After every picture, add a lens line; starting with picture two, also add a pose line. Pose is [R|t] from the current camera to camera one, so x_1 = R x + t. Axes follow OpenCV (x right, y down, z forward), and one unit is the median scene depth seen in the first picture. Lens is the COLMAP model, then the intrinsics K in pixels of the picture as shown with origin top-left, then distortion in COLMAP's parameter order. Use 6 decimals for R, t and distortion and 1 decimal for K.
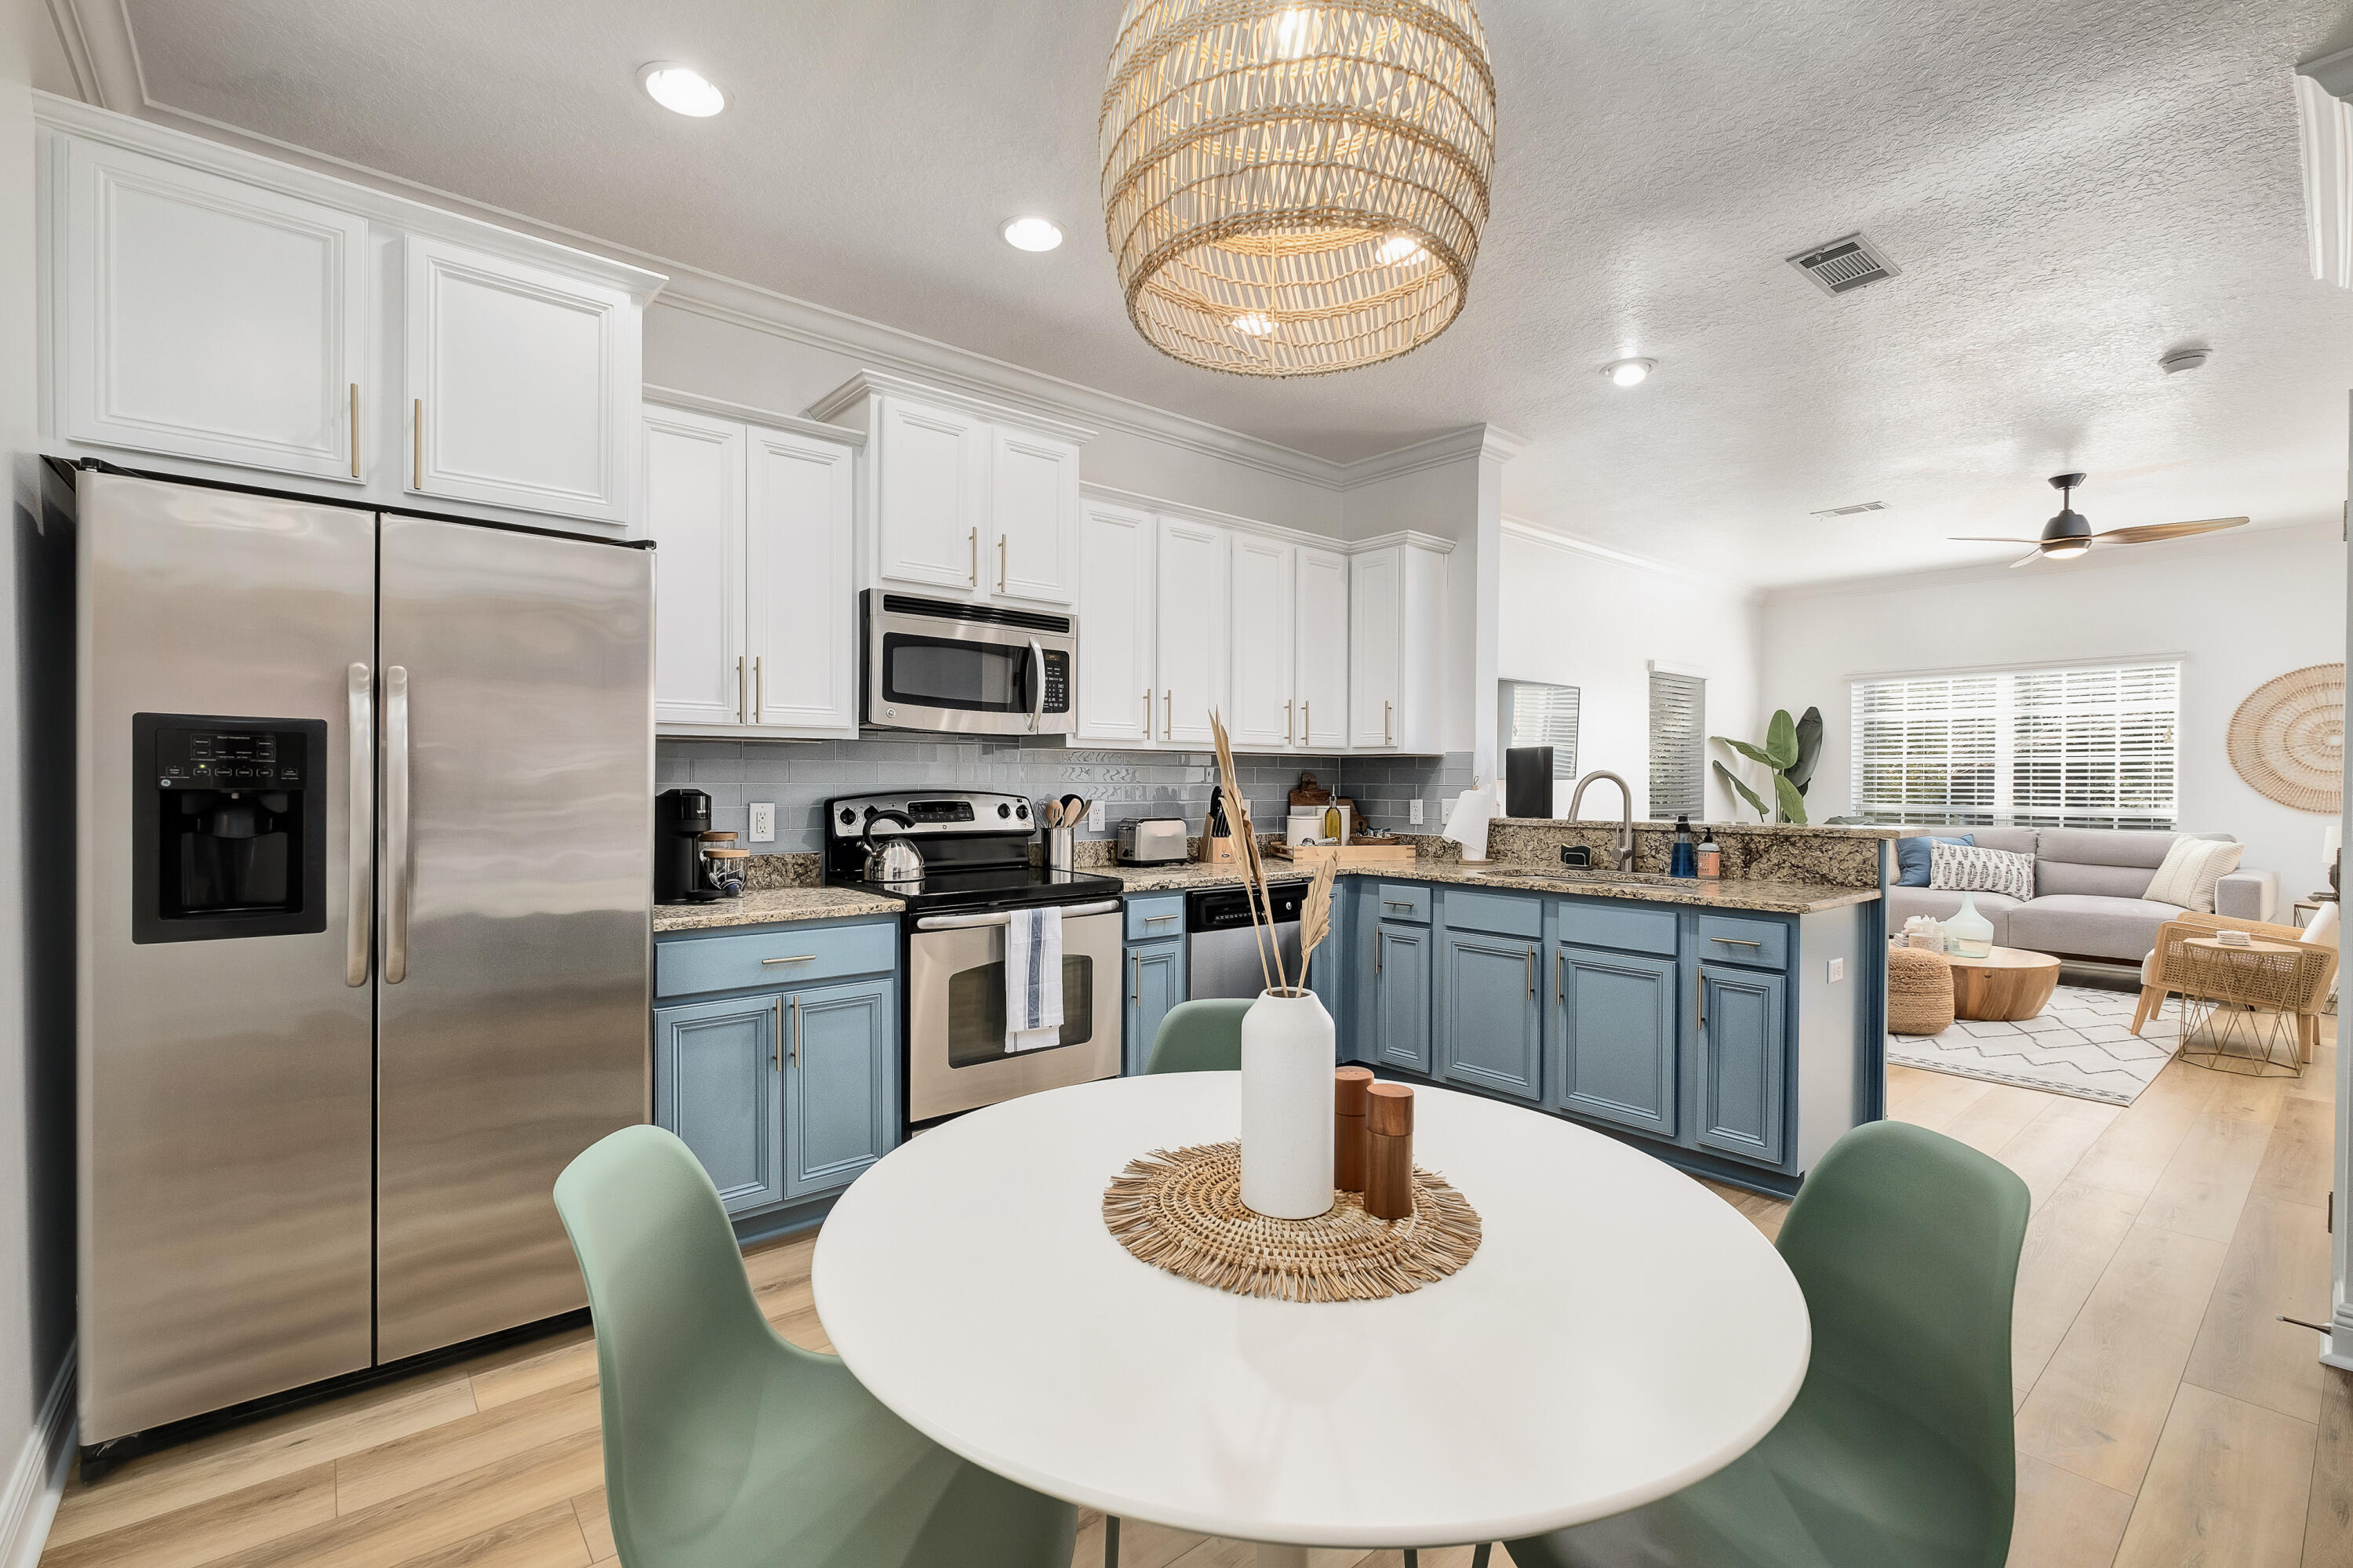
lens RADIAL K [[1043.5, 0, 1170.3], [0, 1043.5, 791.6], [0, 0, 1]] dist [-0.004090, 0.000486]
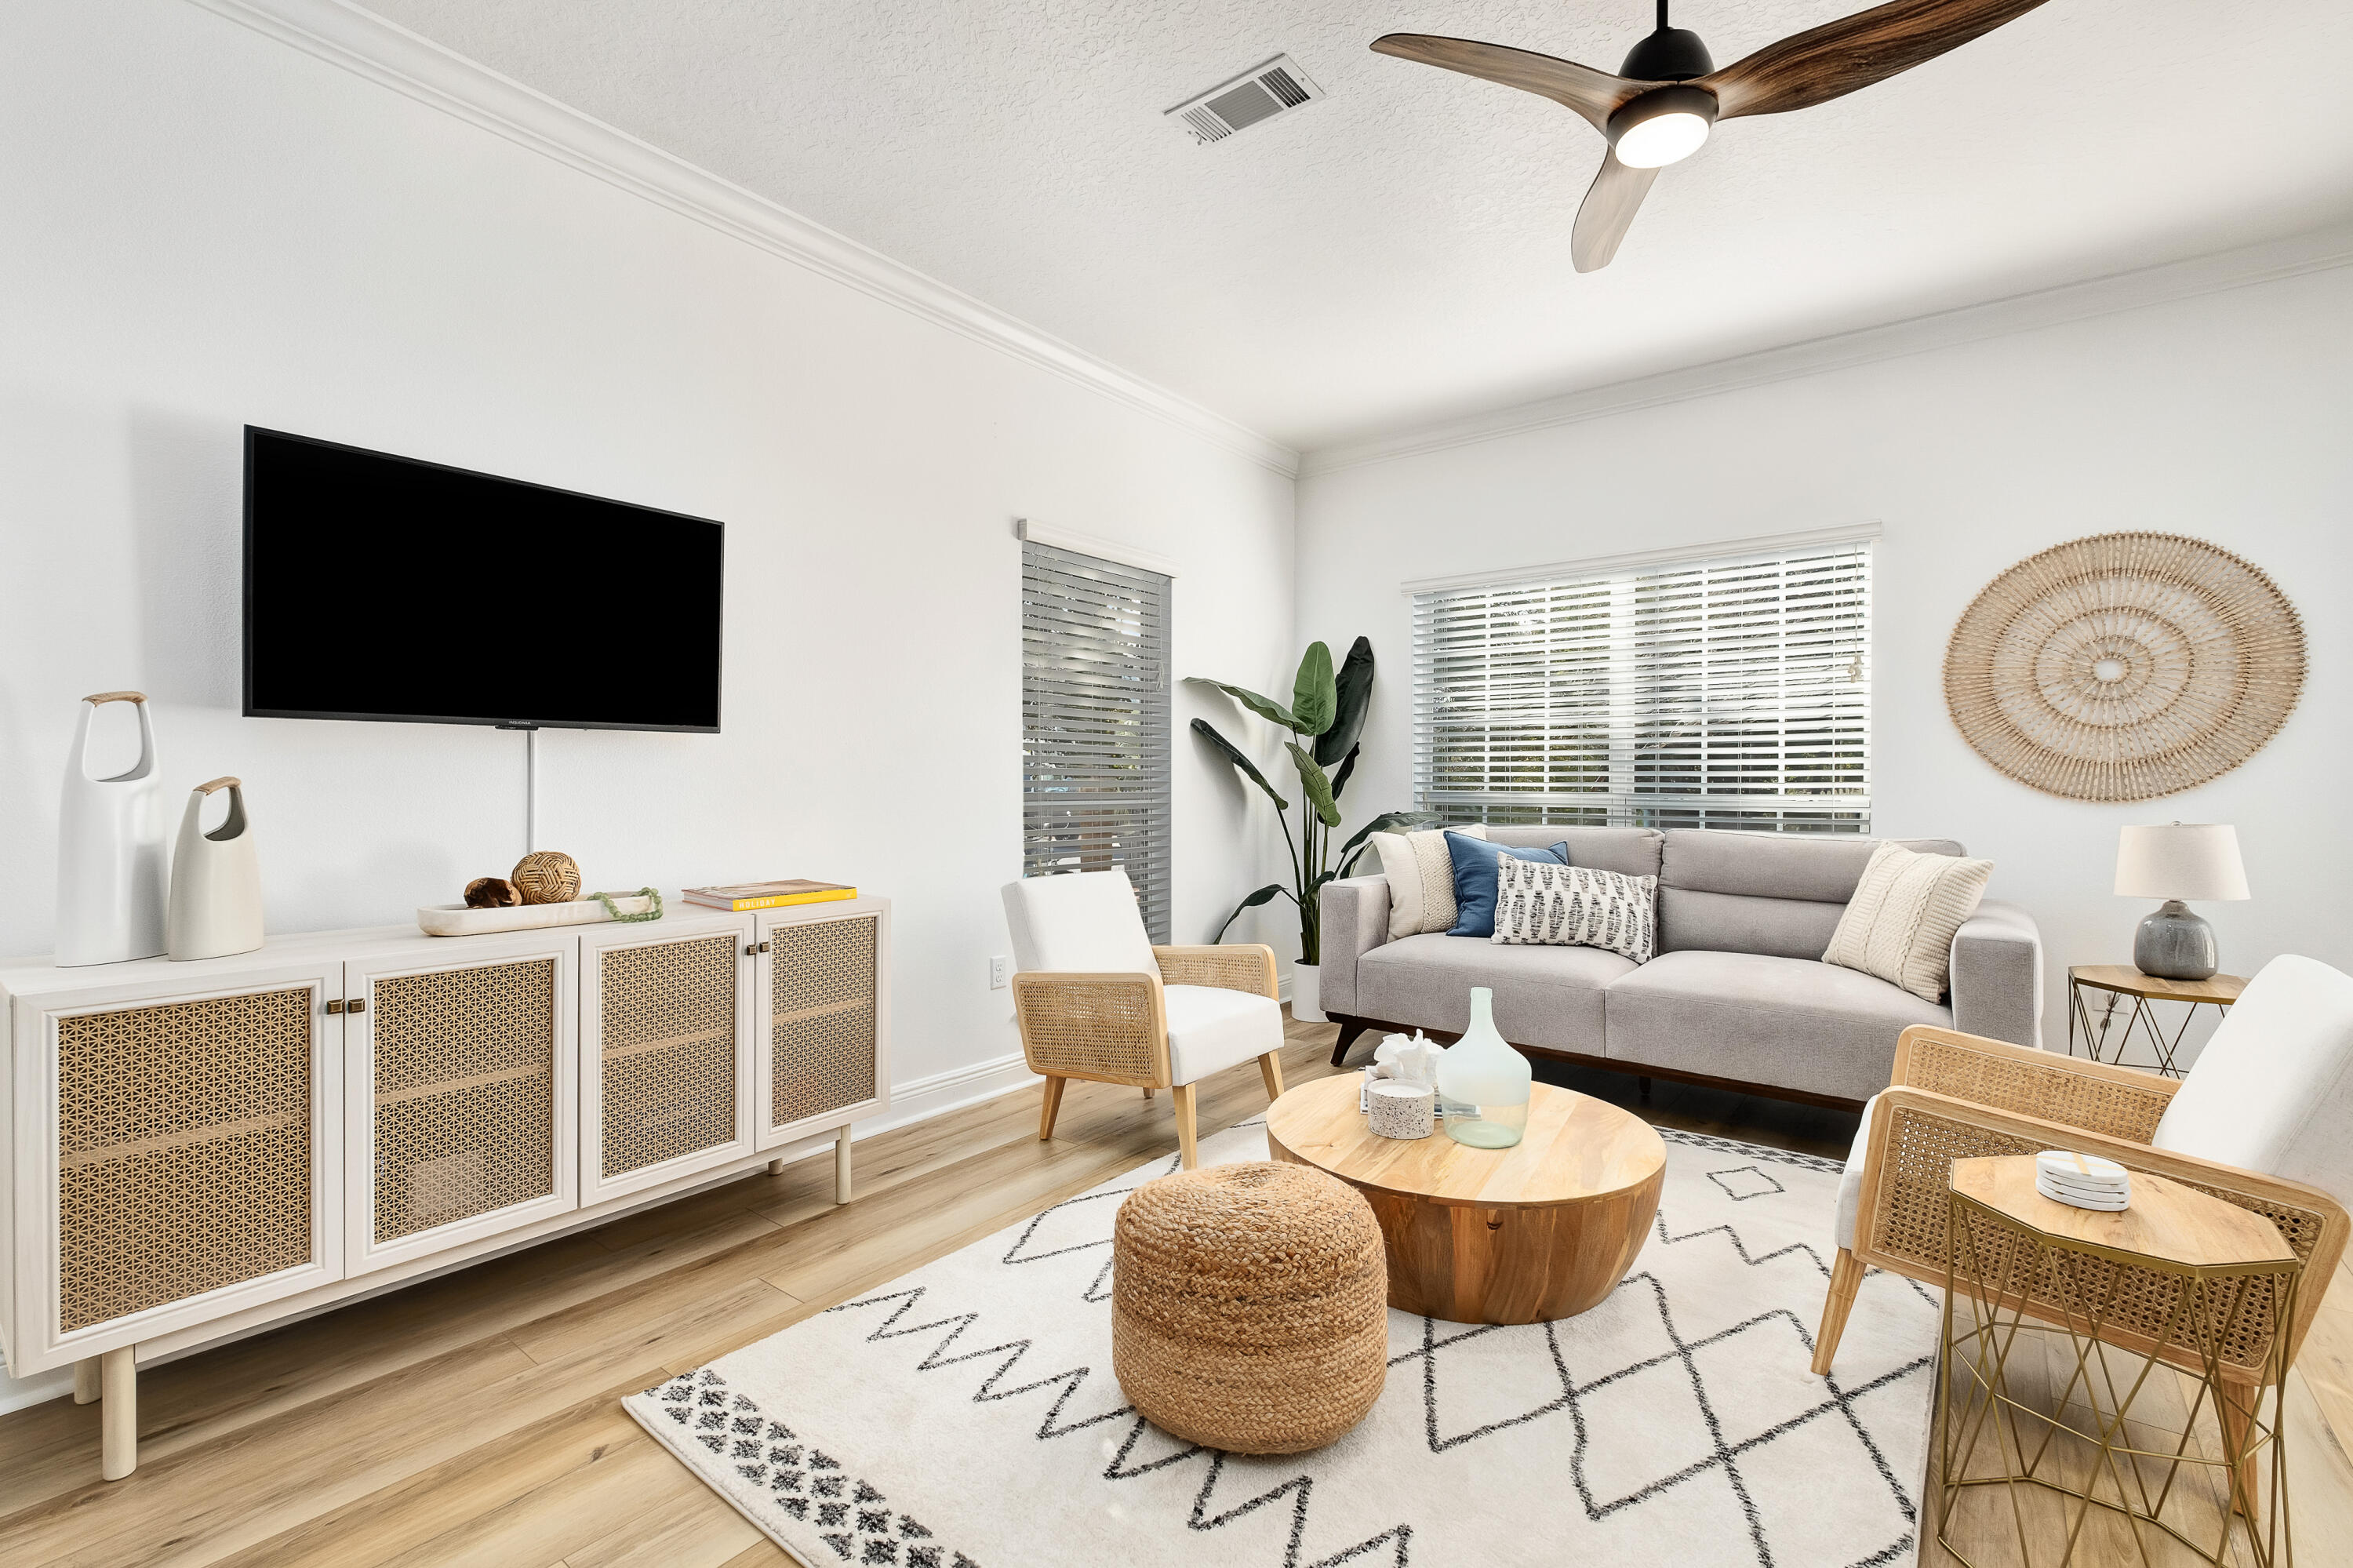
lens RADIAL K [[1043.5, 0, 1163.5], [0, 1043.5, 788.5], [0, 0, 1]] dist [-0.004090, 0.000486]
pose [[0.978850, -0.003062, 0.204556, 0.782781], [0.003407, 0.999993, -0.001336, 0.020490], [-0.204551, 0.002005, 0.978854, 0.863412]]
